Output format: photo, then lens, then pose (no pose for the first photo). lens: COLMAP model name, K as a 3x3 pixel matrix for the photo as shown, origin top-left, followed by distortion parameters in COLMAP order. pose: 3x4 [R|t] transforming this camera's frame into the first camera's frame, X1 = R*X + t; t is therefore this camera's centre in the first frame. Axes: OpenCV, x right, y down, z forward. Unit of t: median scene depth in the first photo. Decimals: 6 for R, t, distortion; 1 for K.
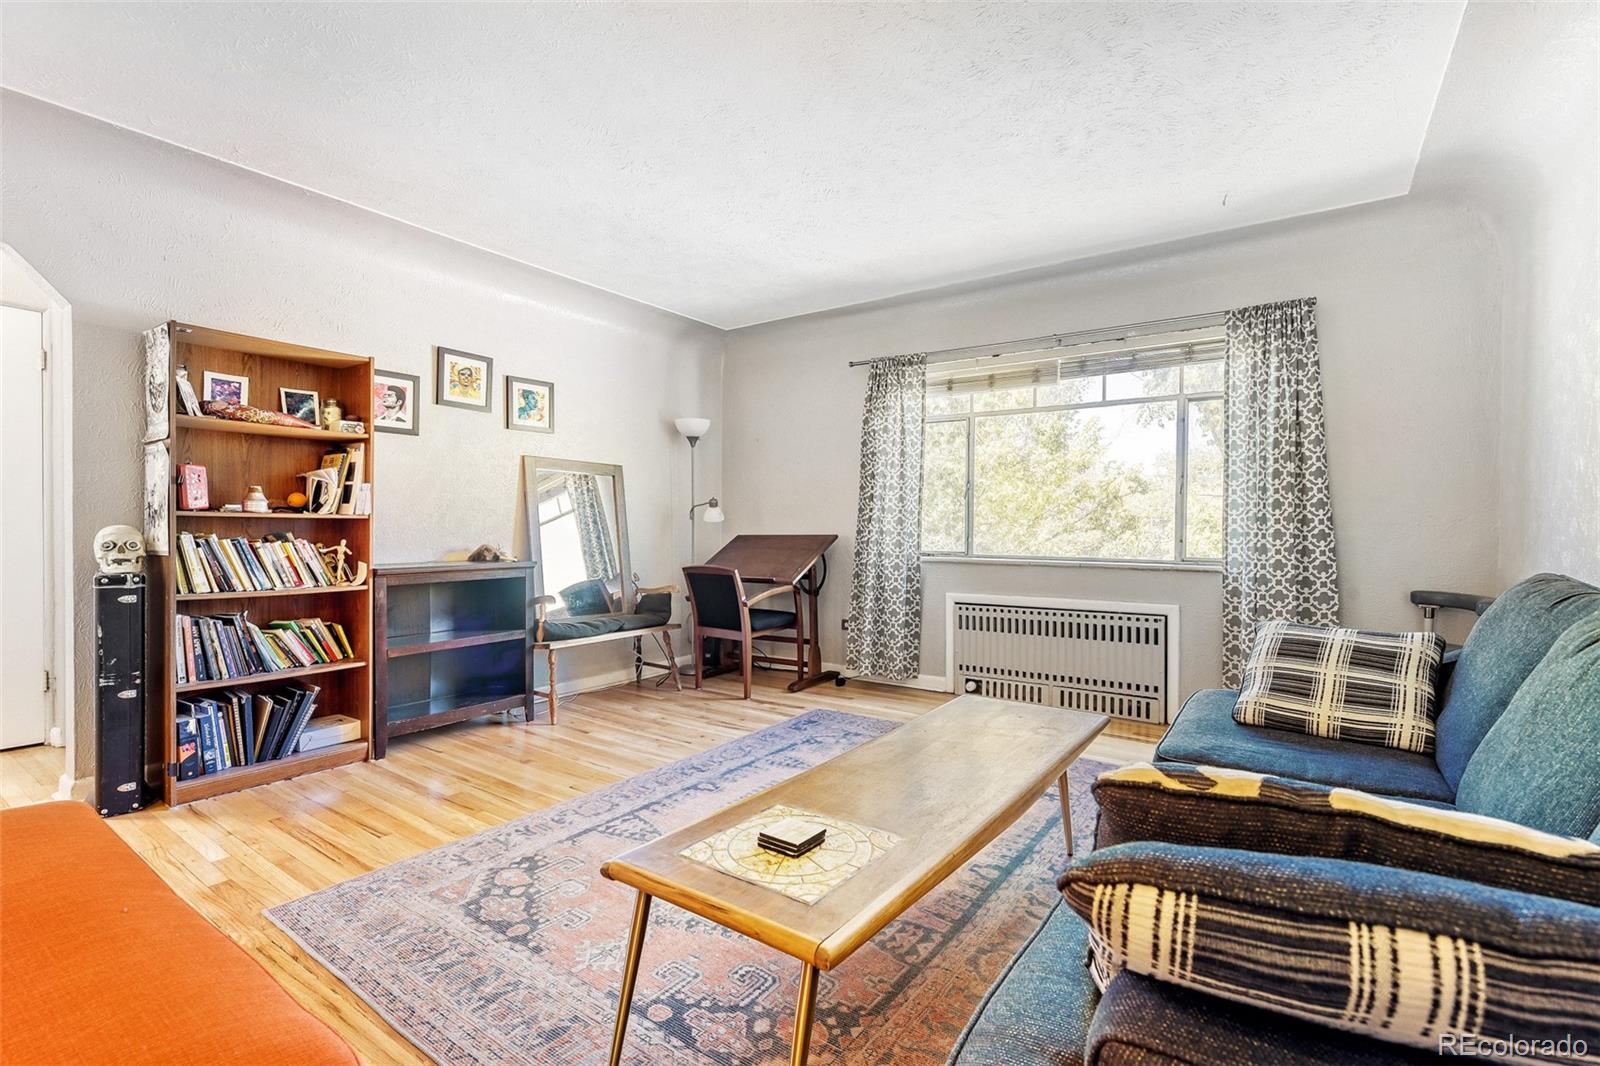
lens RADIAL K [[731.3, 0, 805.7], [0, 731.3, 535.8], [0, 0, 1]] dist [0.010691, -0.004945]
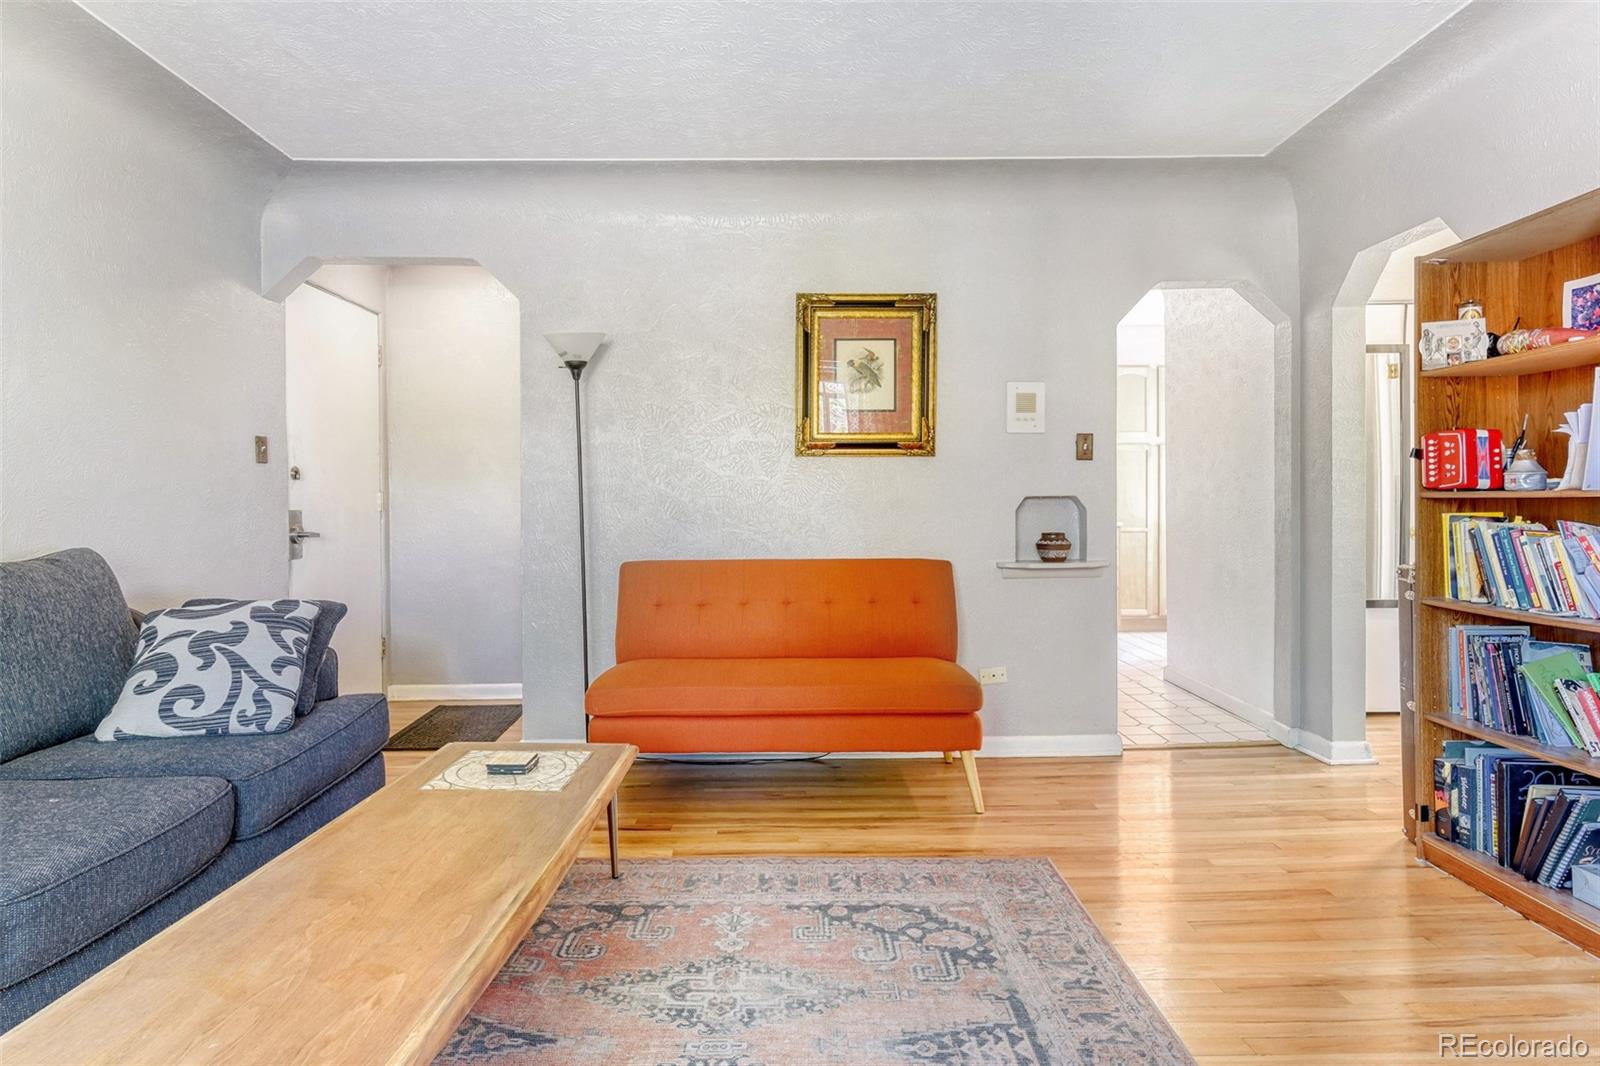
lens RADIAL K [[882.4, 0, 790.7], [0, 882.4, 511.6], [0, 0, 1]] dist [0.017167, -0.004474]
pose [[-0.814085, 0.000871, -0.580745, 0.214805], [-0.007119, 0.999909, 0.011480, -0.014447], [0.580702, 0.013480, -0.814005, 1.140736]]
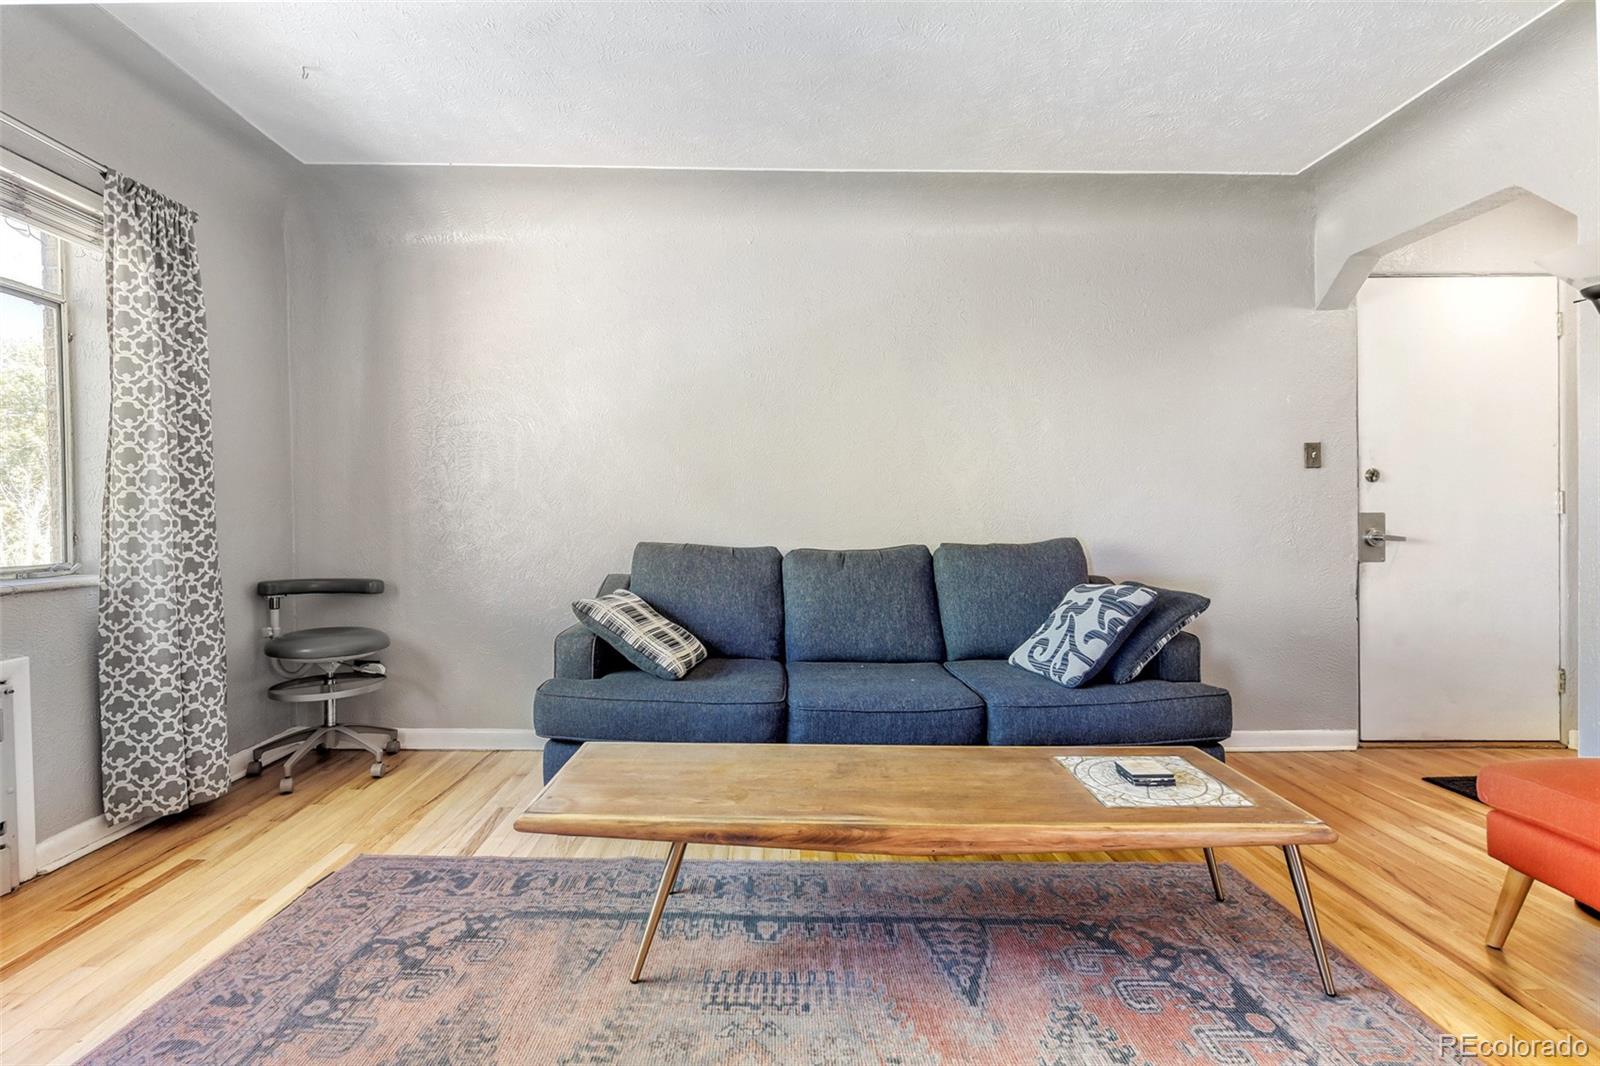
lens RADIAL K [[731.3, 0, 786.1], [0, 731.3, 534.6], [0, 0, 1]] dist [0.010691, -0.004945]
pose [[-0.584662, -0.018578, 0.811065, -0.292226], [0.010725, 0.999473, 0.030625, -0.007305], [-0.811206, 0.026604, -0.584154, 0.992454]]
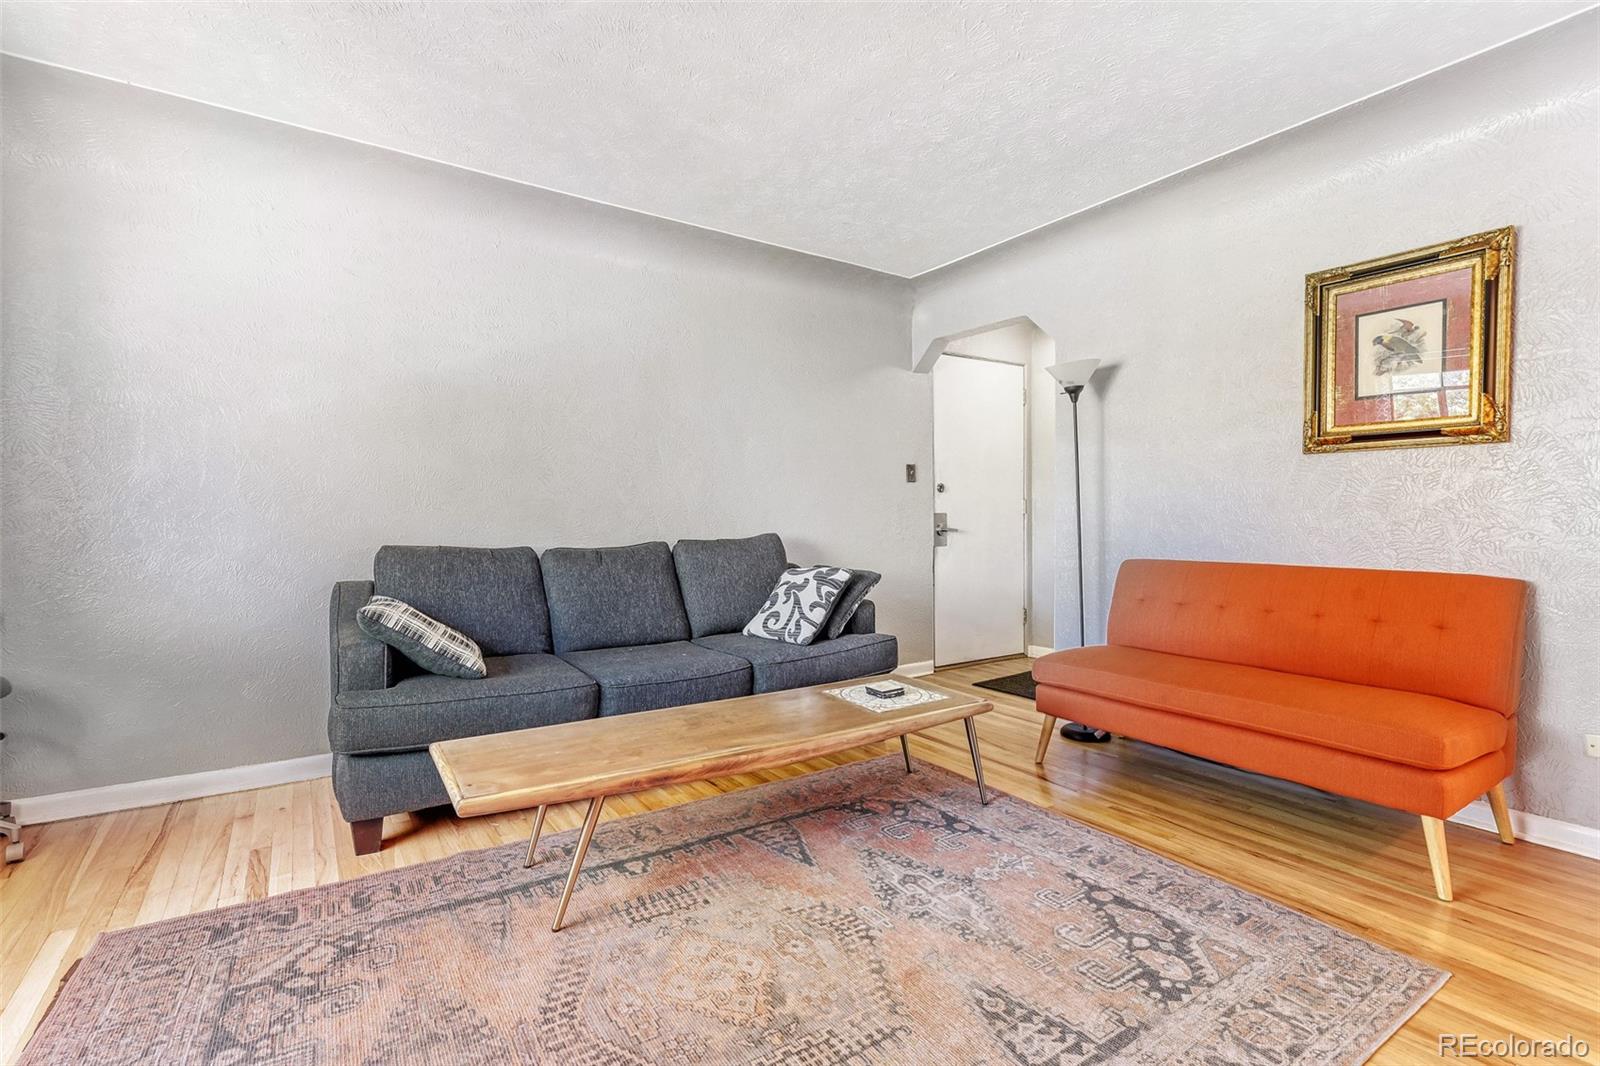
lens RADIAL K [[731.3, 0, 807.9], [0, 731.3, 535.1], [0, 0, 1]] dist [0.010691, -0.004945]
pose [[-0.936748, -0.009648, 0.349871, -0.210533], [0.005726, 0.999064, 0.042879, -0.017607], [-0.349957, 0.042170, -0.935816, 1.241655]]
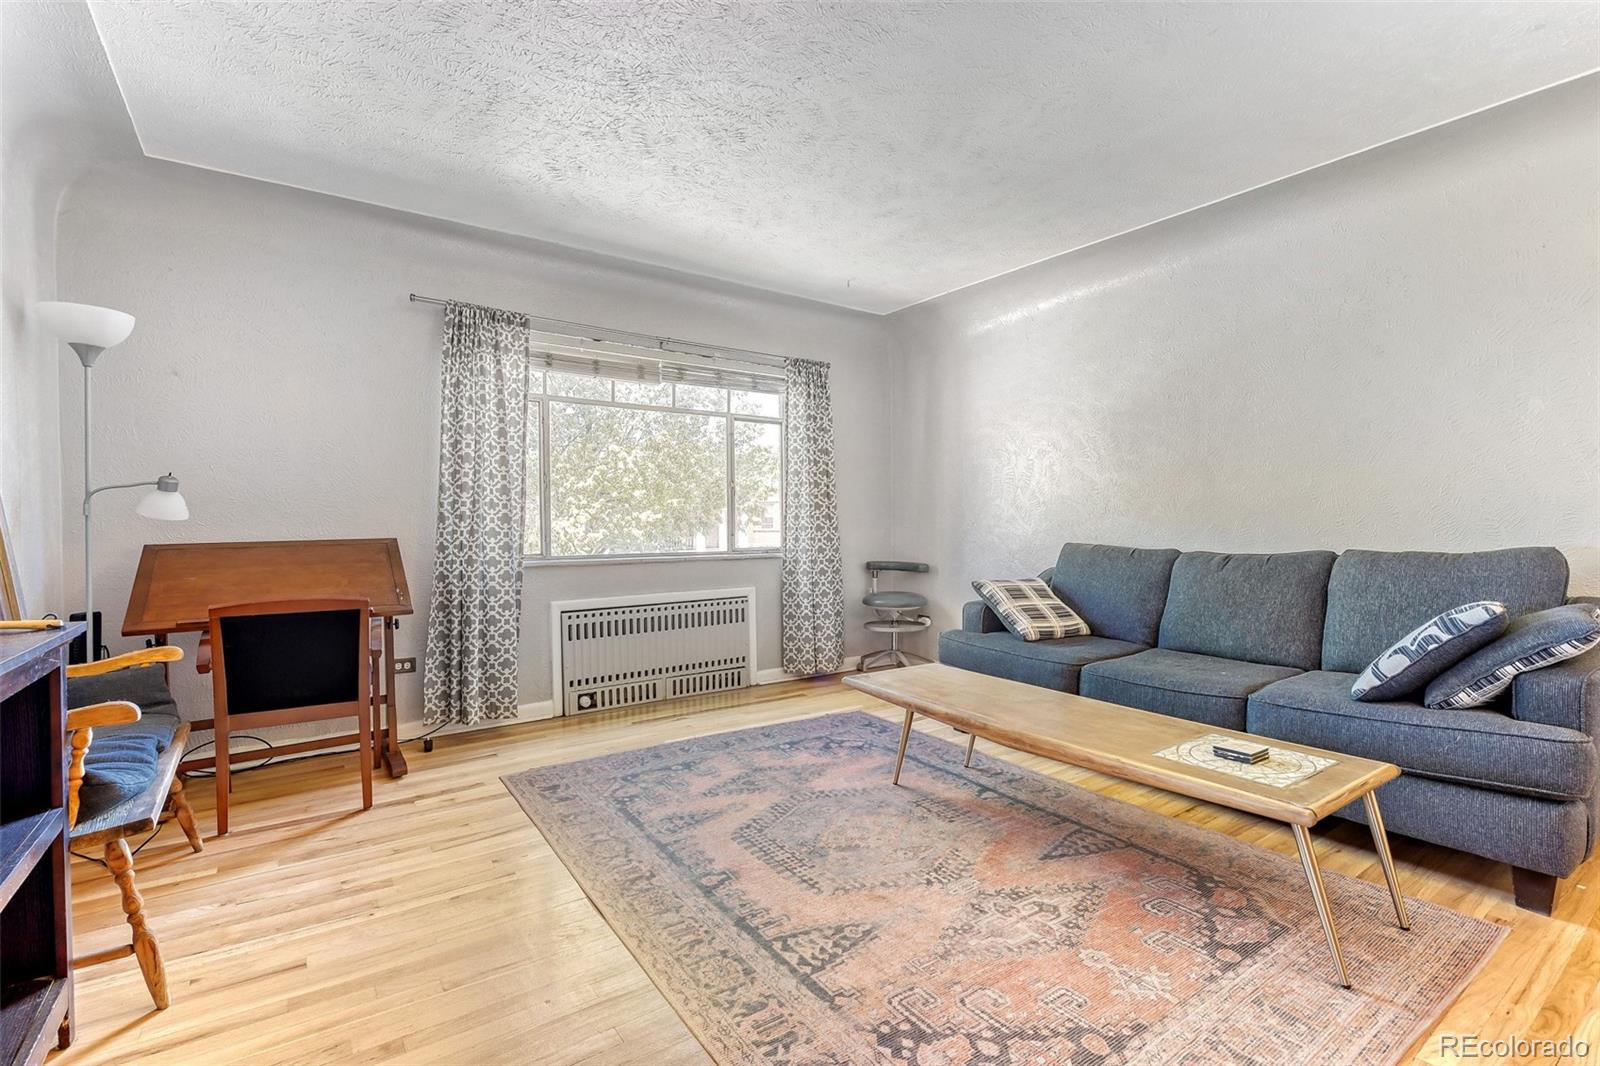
lens RADIAL K [[731.3, 0, 794.5], [0, 731.3, 538.3], [0, 0, 1]] dist [0.010691, -0.004945]
pose [[0.332616, -0.025083, 0.942729, -0.711733], [0.021216, 0.999592, 0.019111, -0.009893], [-0.942824, 0.013644, 0.333013, 0.606748]]
